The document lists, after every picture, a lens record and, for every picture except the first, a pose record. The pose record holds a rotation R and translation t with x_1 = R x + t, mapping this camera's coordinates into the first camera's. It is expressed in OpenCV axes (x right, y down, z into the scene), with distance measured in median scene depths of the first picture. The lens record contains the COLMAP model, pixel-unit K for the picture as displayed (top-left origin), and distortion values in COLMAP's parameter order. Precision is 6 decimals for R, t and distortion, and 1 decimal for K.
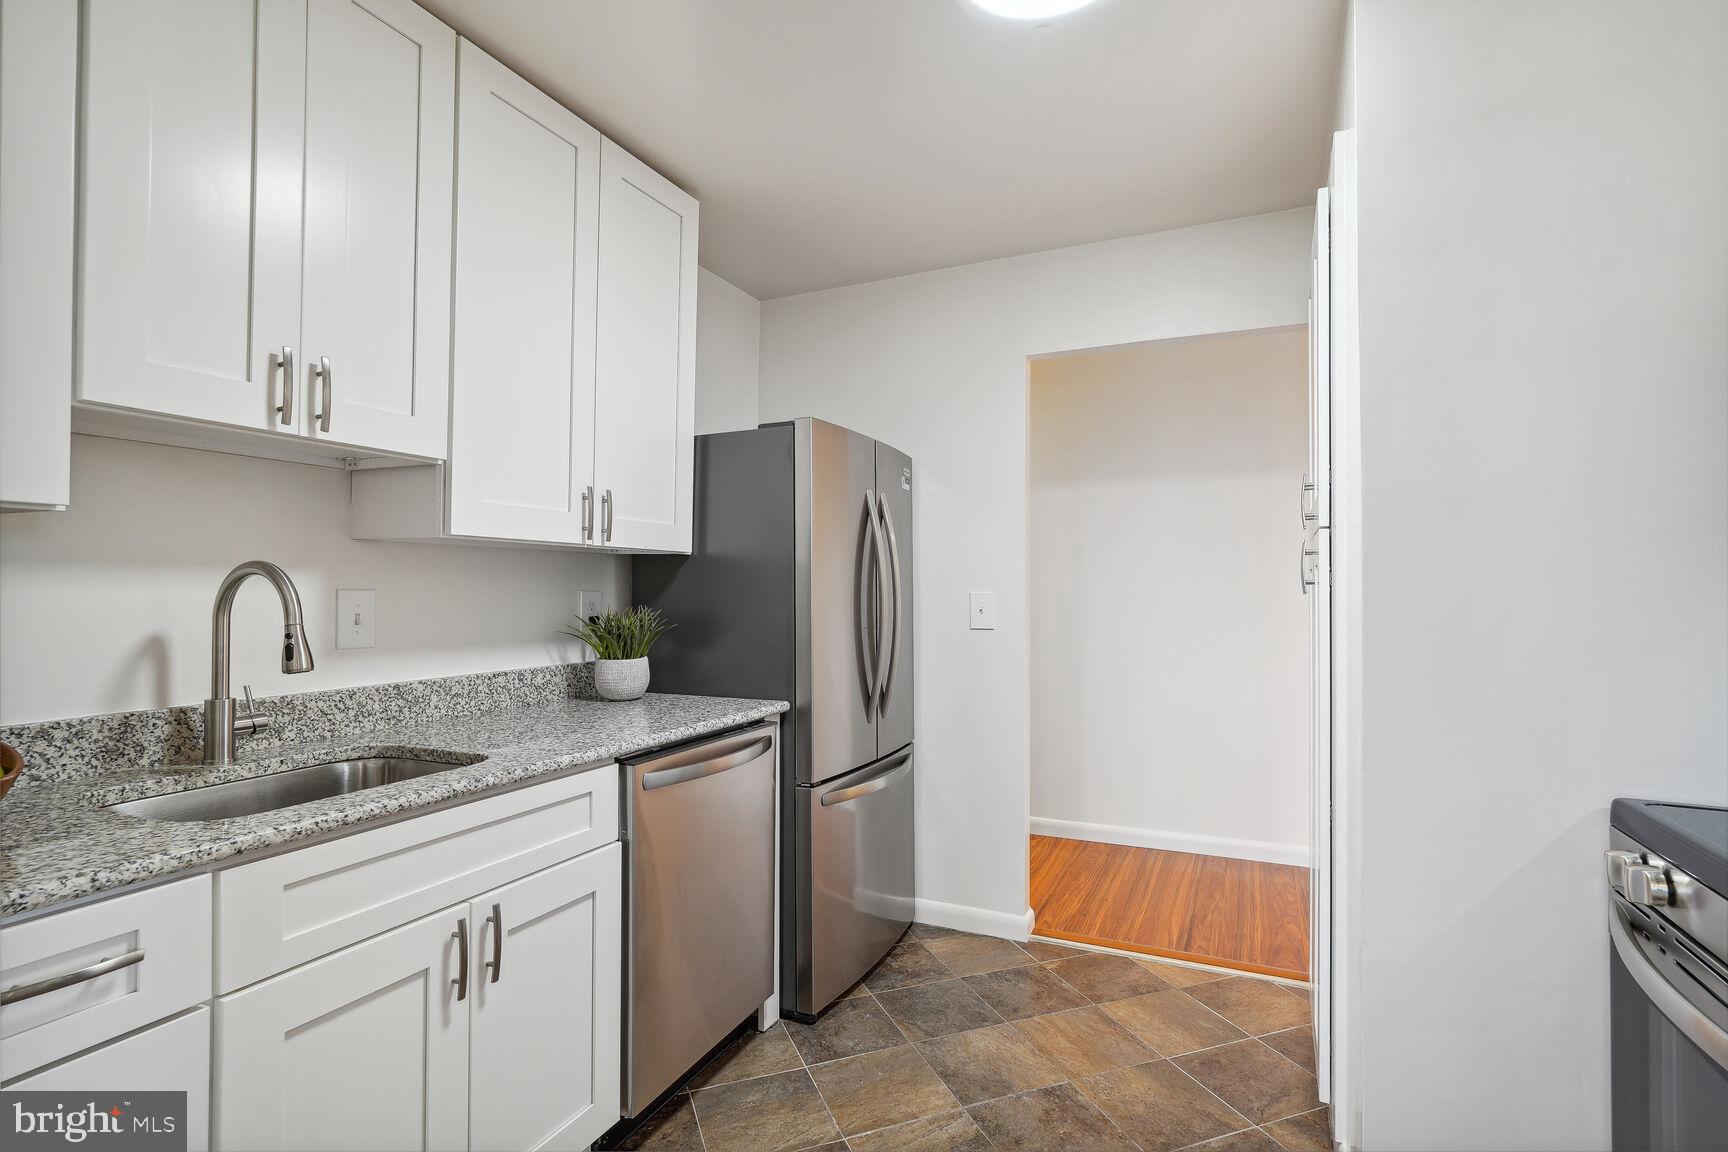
lens RADIAL K [[846.6, 0, 864.4], [0, 846.6, 581.4], [0, 0, 1]] dist [-0.002264, -0.000262]
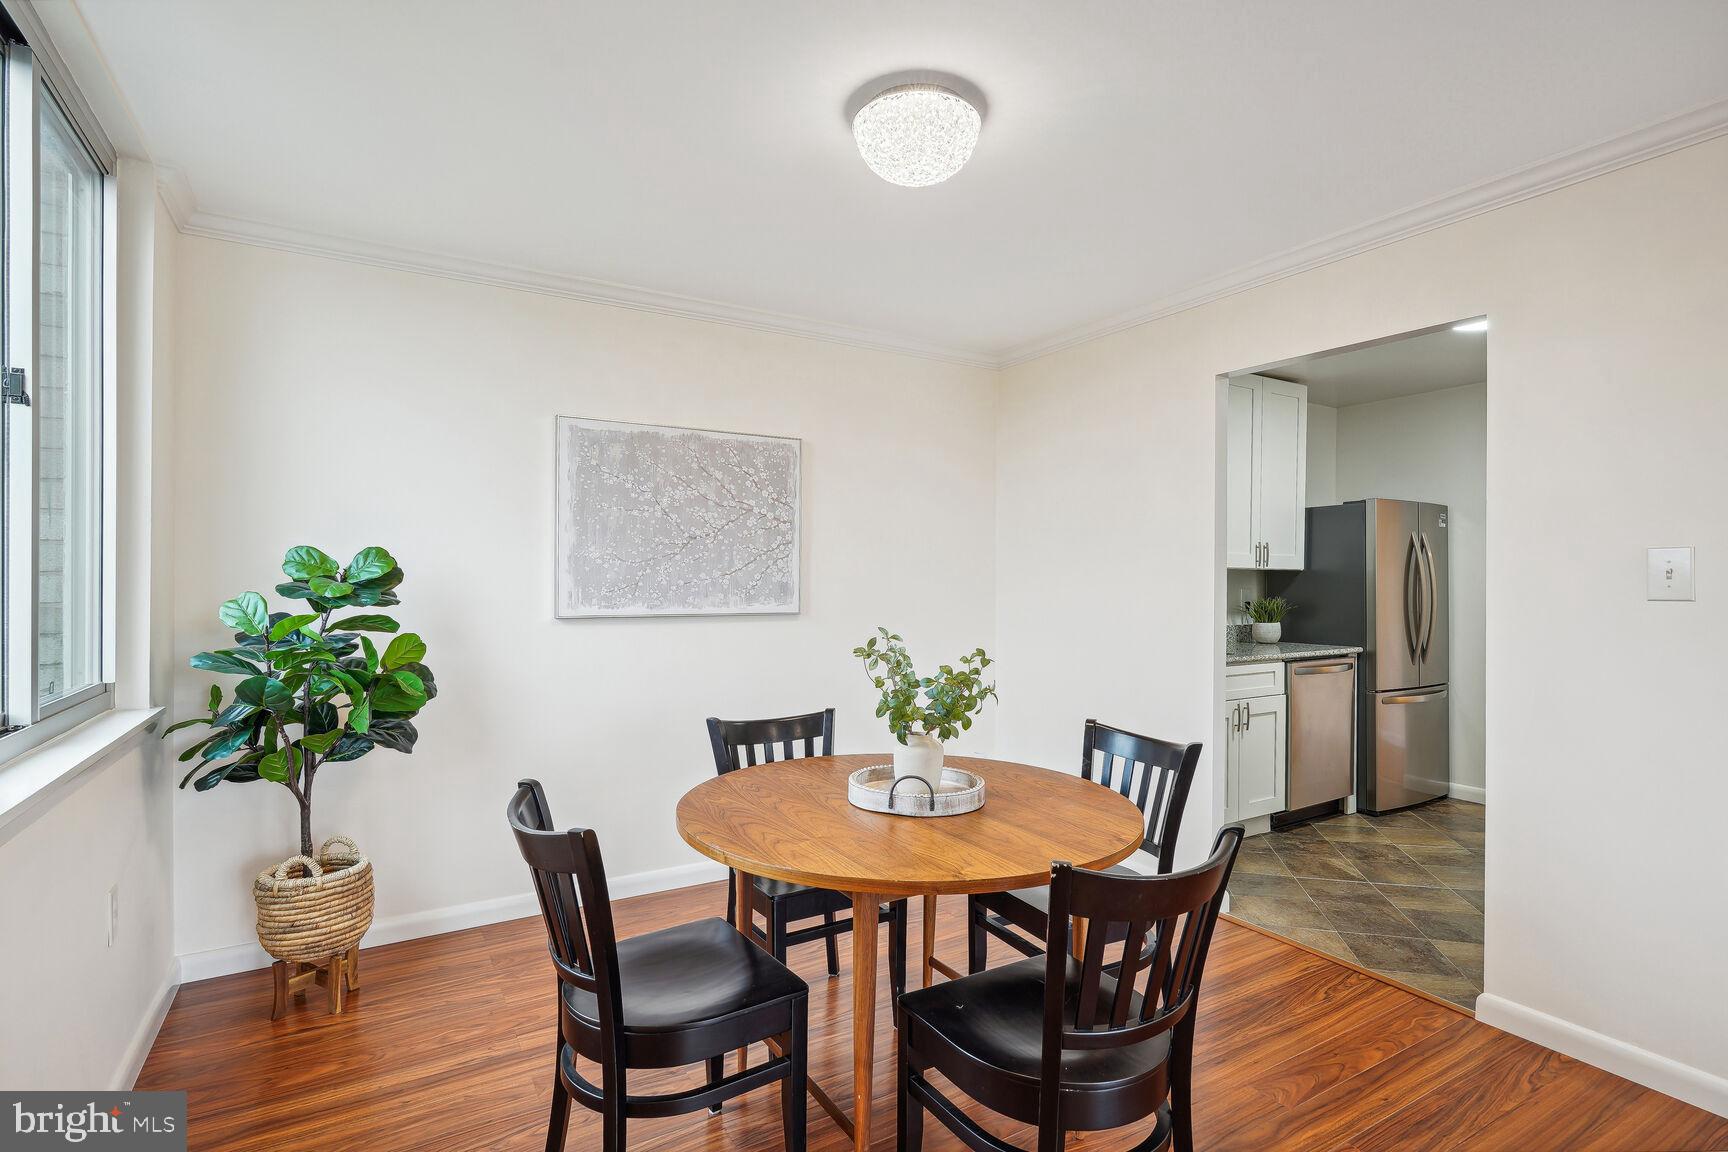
lens RADIAL K [[846.6, 0, 864.4], [0, 846.6, 581.4], [0, 0, 1]] dist [-0.002264, -0.000262]
pose [[0.827654, 0.001840, -0.561235, 0.050412], [0.004702, 0.999937, 0.010212, -0.031408], [0.561218, -0.011091, 0.827594, -1.178485]]
